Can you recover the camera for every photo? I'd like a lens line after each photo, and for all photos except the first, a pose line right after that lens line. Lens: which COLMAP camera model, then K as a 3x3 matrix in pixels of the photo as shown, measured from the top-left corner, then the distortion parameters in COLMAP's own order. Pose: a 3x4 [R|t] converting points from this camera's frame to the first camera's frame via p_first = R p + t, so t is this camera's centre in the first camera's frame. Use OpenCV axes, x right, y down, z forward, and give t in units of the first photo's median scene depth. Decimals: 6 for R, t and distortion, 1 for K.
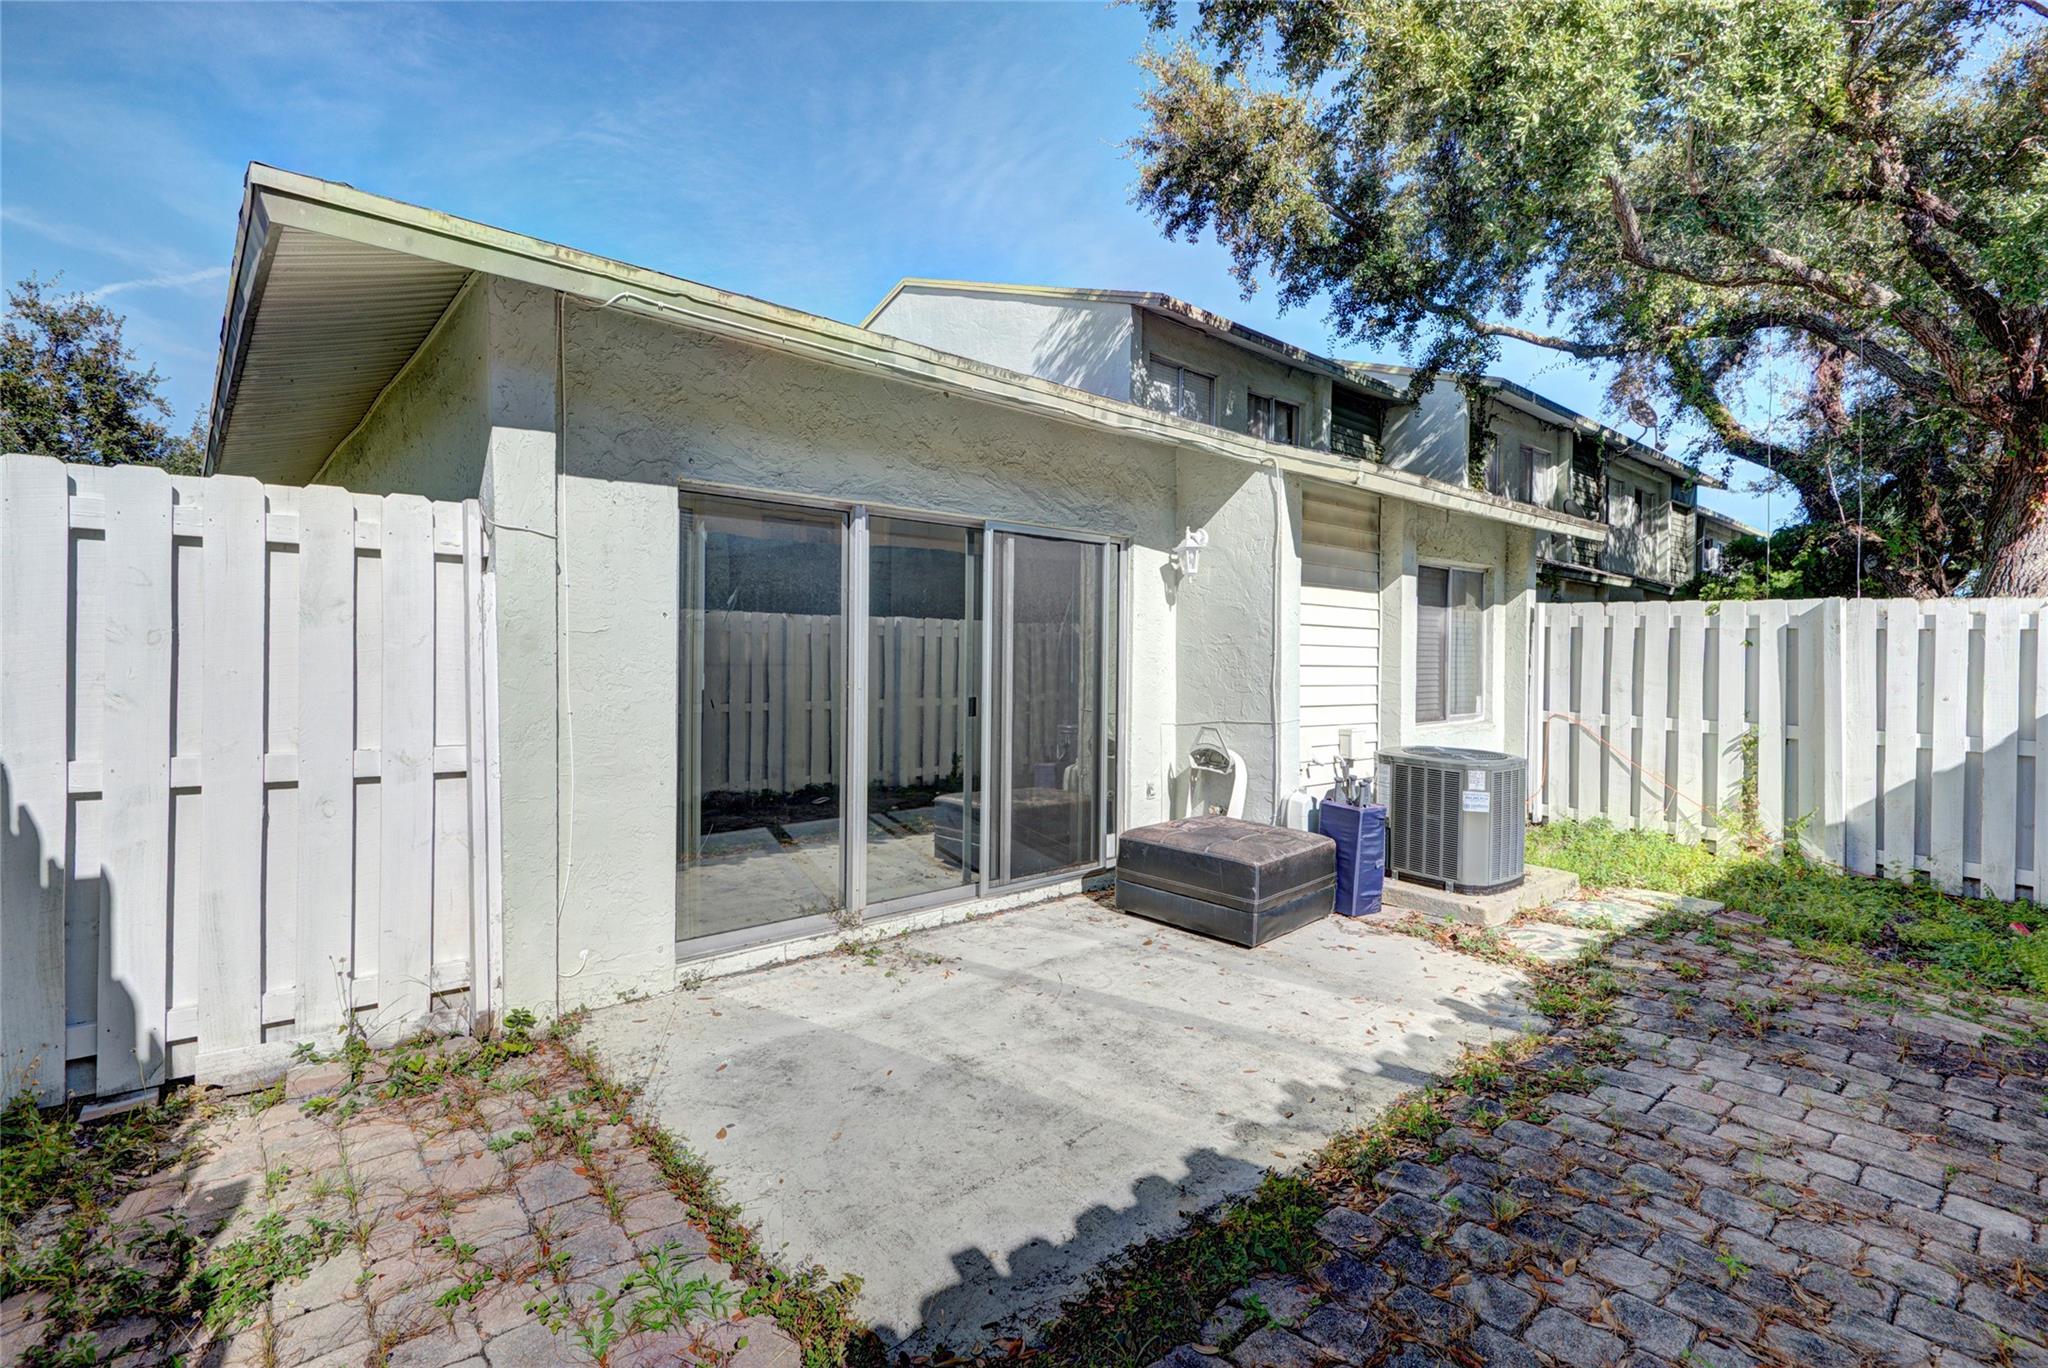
lens RADIAL K [[1014.1, 0, 1022.6], [0, 1014.1, 658.0], [0, 0, 1]] dist [-0.000593, 0.000454]
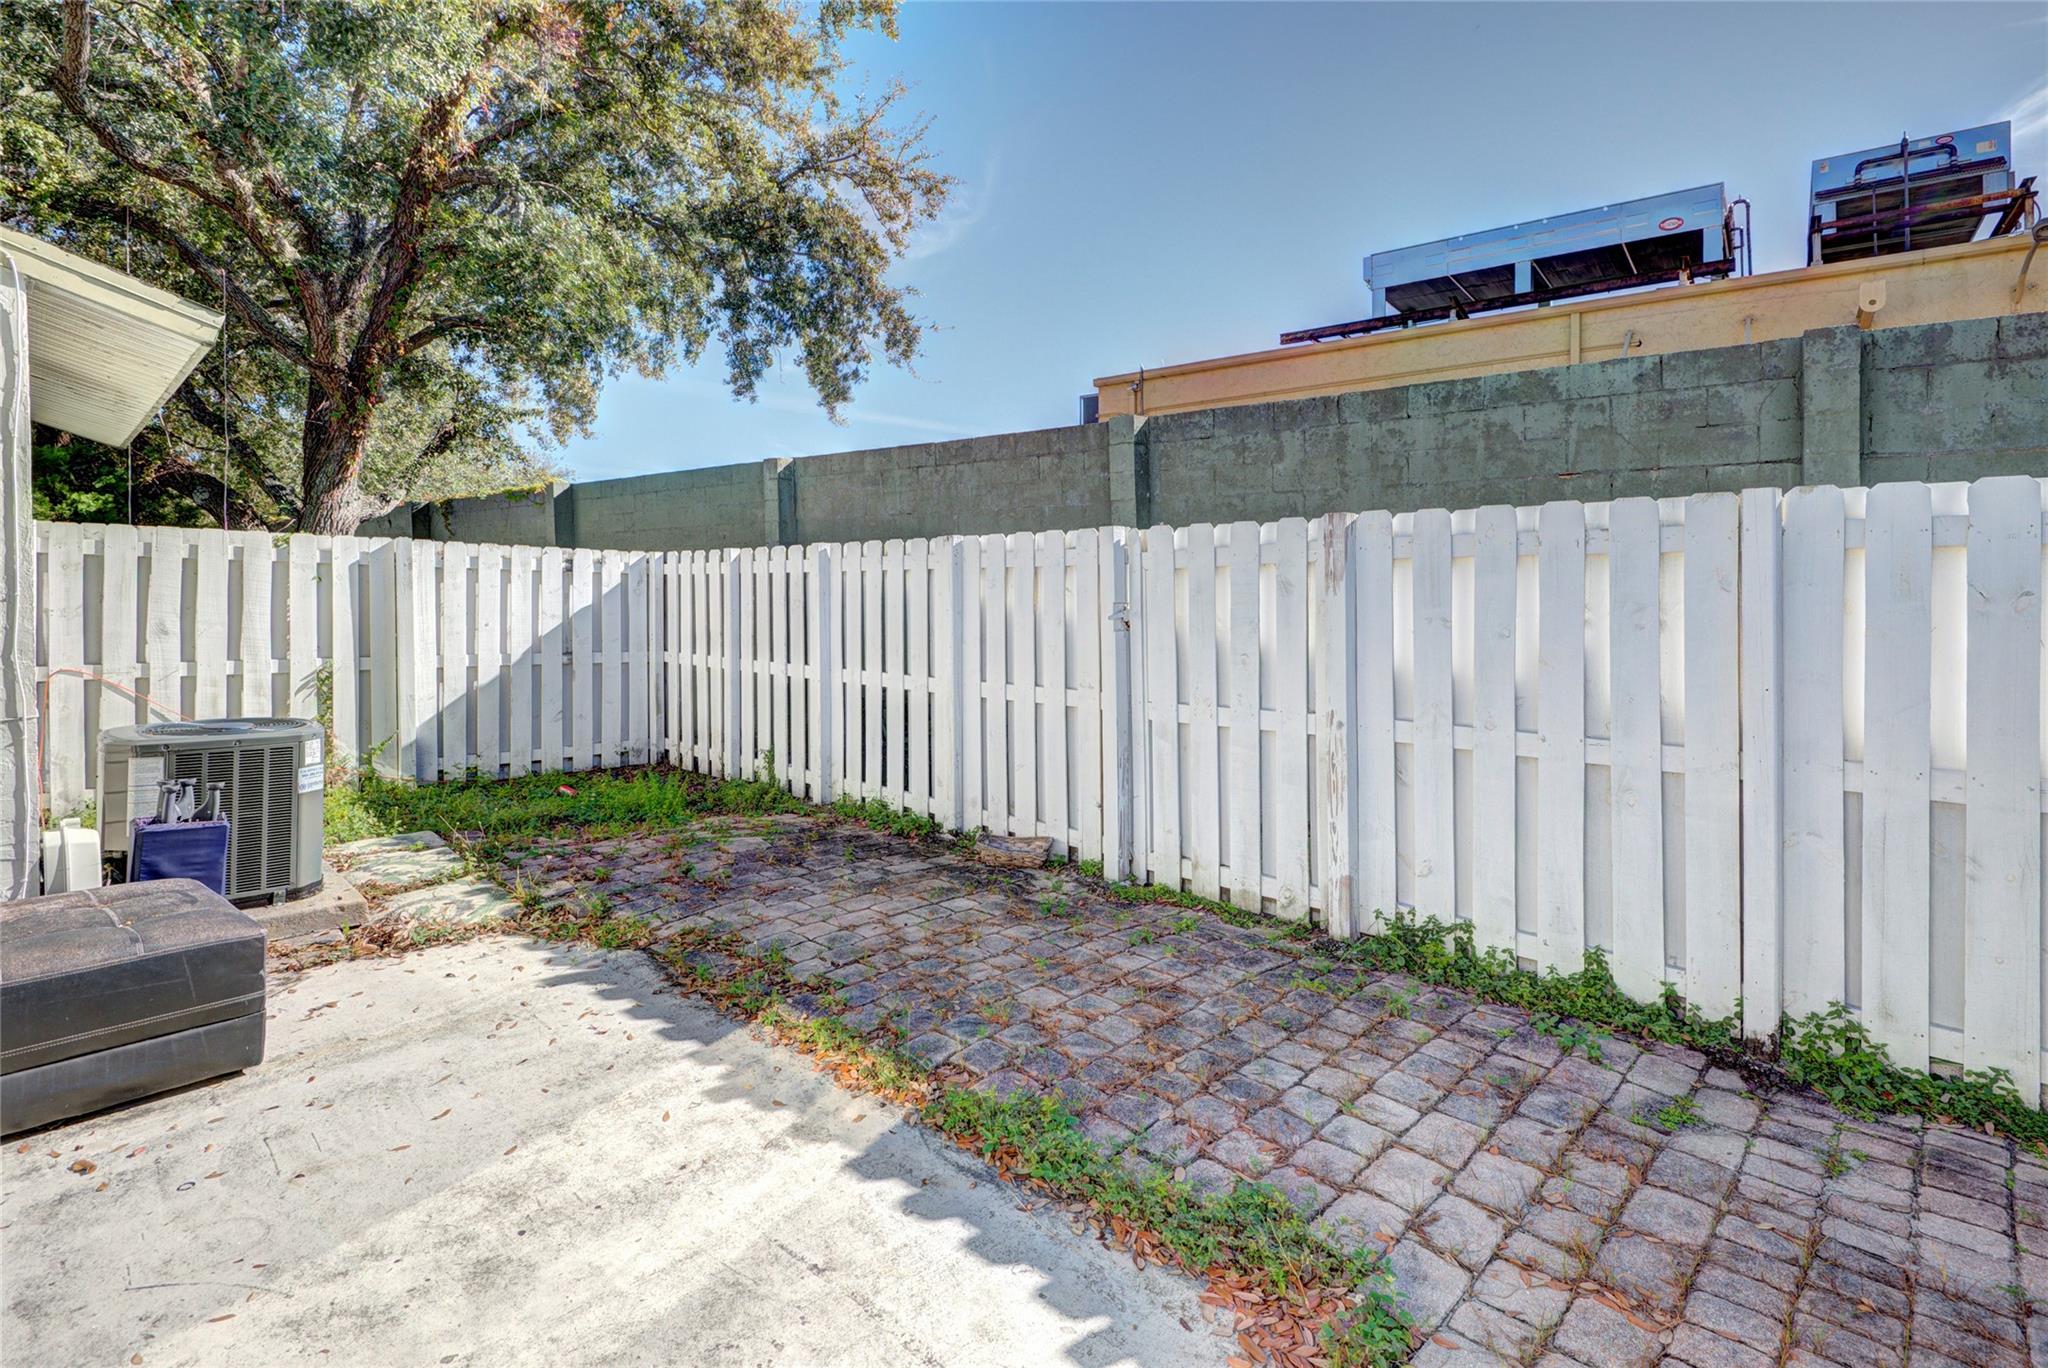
lens RADIAL K [[974.6, 0, 1023.1], [0, 974.6, 596.5], [0, 0, 1]] dist [-0.000299, -0.000969]
pose [[-0.124784, -0.015792, 0.992058, -0.347555], [0.001047, 0.999871, 0.016048, -0.012001], [-0.992183, 0.003041, -0.124752, 0.491537]]
